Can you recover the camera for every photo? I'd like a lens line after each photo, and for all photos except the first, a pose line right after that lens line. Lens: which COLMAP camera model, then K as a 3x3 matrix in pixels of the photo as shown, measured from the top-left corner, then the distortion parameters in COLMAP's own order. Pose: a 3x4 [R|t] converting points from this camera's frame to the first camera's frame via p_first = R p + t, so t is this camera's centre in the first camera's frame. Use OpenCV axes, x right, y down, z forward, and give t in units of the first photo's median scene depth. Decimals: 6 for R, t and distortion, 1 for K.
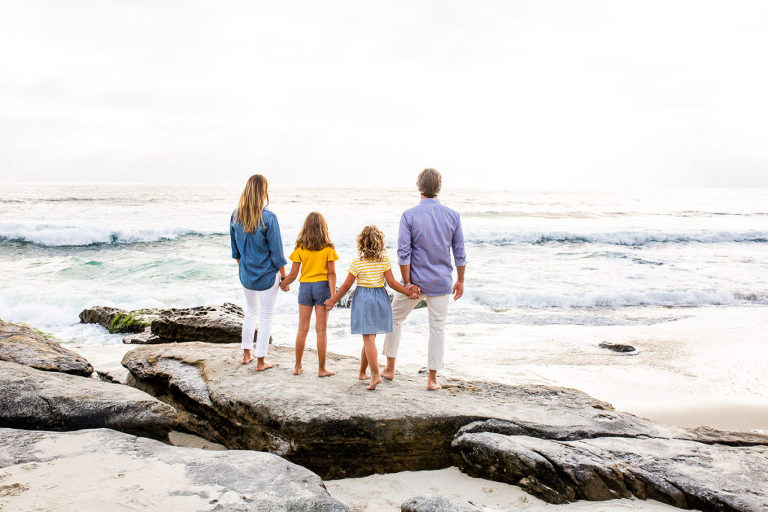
lens RADIAL K [[730.0, 0, 384.0], [0, 730.0, 256.0], [0, 0, 1]] dist [-0.066283, 0.098572]
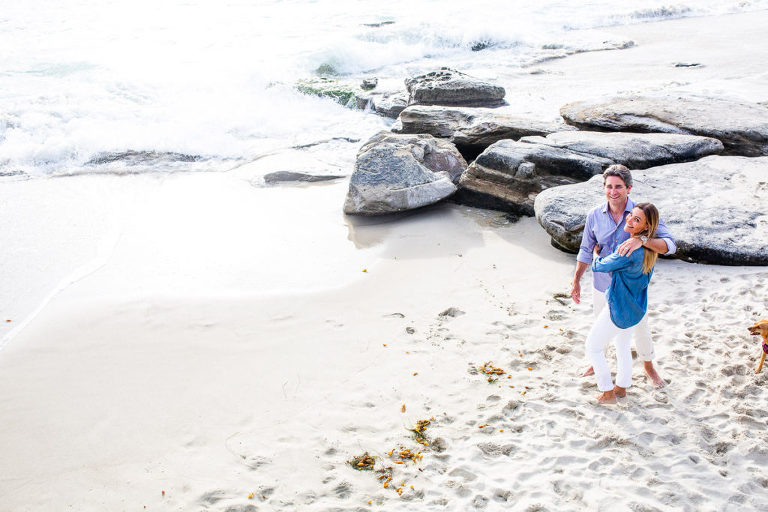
lens RADIAL K [[730.0, 0, 384.0], [0, 730.0, 256.0], [0, 0, 1]] dist [-0.066283, 0.098572]
pose [[0.928389, -0.206837, 0.308727, -1.664910], [0.074762, 0.917756, 0.390044, -0.291161], [-0.364012, -0.339032, 0.867498, -0.369108]]
